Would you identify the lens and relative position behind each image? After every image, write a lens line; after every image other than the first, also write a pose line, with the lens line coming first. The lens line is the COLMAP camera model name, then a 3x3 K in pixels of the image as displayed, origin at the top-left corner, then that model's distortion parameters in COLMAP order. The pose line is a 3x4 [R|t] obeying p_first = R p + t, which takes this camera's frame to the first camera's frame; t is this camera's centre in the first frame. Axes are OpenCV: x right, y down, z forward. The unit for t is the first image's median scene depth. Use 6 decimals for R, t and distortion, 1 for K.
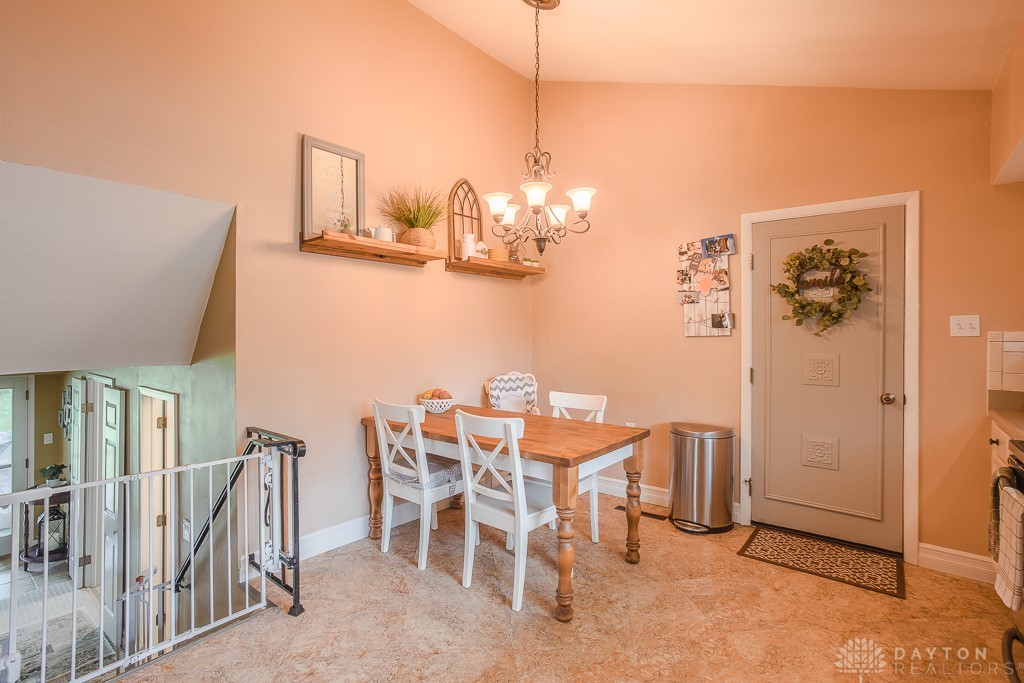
lens RADIAL K [[497.2, 0, 512.1], [0, 497.2, 338.0], [0, 0, 1]] dist [-0.027889, 0.004072]
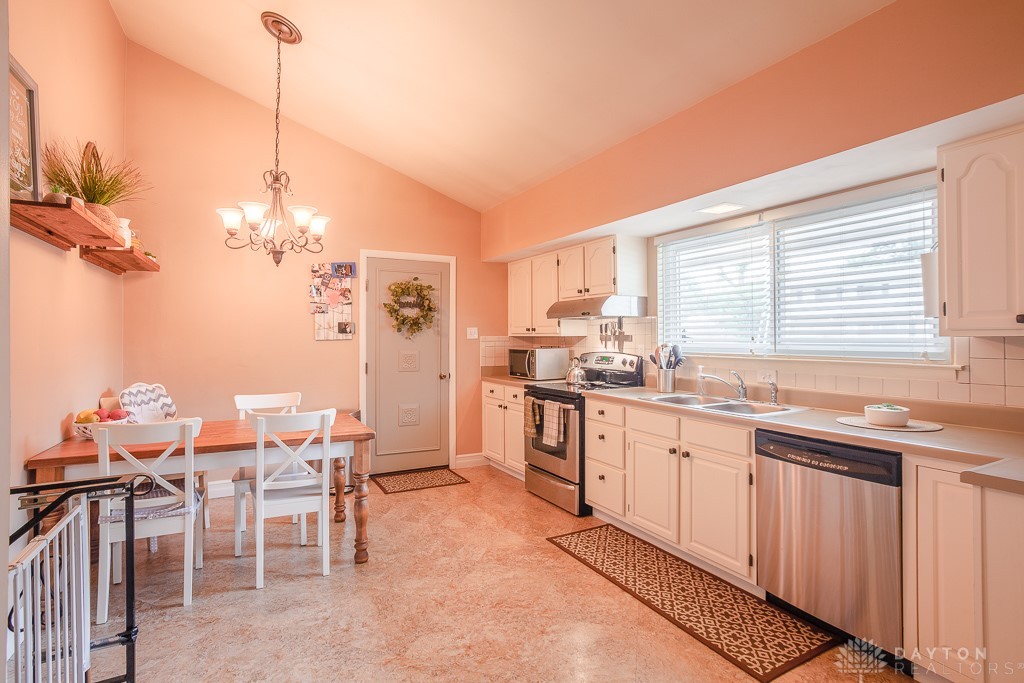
lens RADIAL K [[497.2, 0, 516.7], [0, 497.2, 338.2], [0, 0, 1]] dist [-0.027889, 0.004072]
pose [[0.378631, -0.004286, 0.925538, -0.677042], [0.009968, 0.999950, 0.000553, -0.003881], [-0.925494, 0.009016, 0.378655, 0.101504]]
